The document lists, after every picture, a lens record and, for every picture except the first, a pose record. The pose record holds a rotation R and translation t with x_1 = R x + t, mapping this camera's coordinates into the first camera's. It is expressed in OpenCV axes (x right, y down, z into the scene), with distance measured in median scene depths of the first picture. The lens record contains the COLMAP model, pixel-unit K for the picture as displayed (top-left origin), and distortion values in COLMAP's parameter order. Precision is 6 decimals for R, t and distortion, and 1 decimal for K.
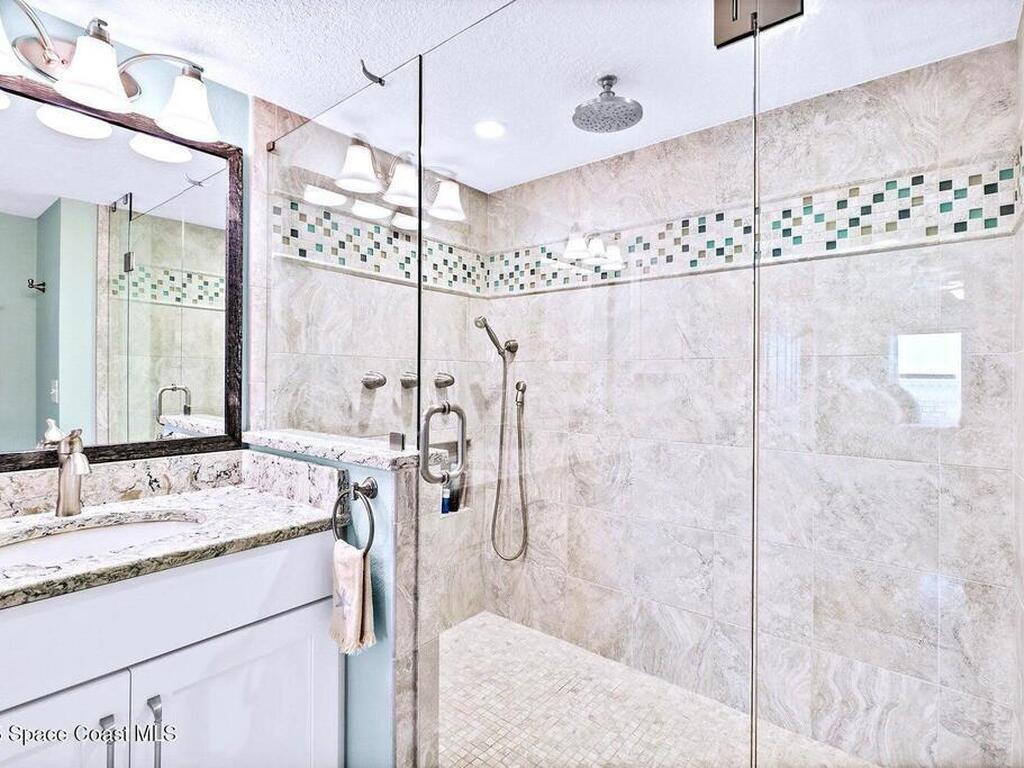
lens RADIAL K [[497.9, 0, 509.4], [0, 497.9, 369.1], [0, 0, 1]] dist [-0.010875, 0.000415]
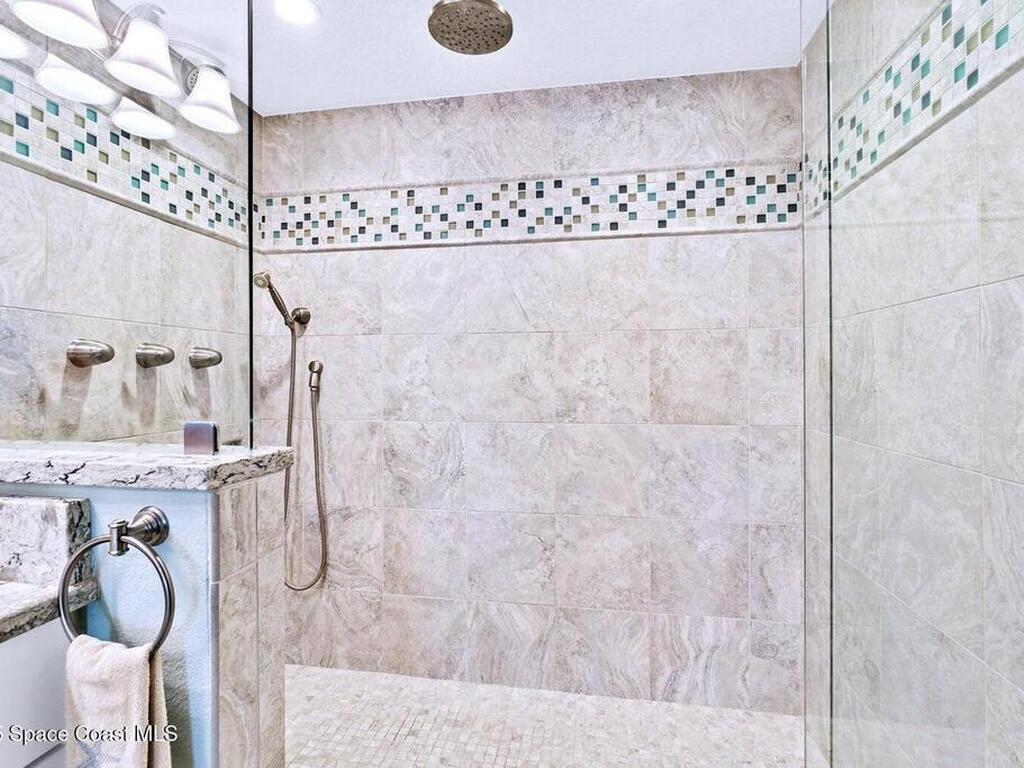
lens RADIAL K [[497.9, 0, 509.4], [0, 497.9, 369.1], [0, 0, 1]] dist [-0.010875, 0.000415]
pose [[0.868818, -0.004796, 0.495108, -0.130563], [-0.000171, 0.999950, 0.009987, 0.039287], [-0.495131, -0.008761, 0.868774, 0.215120]]
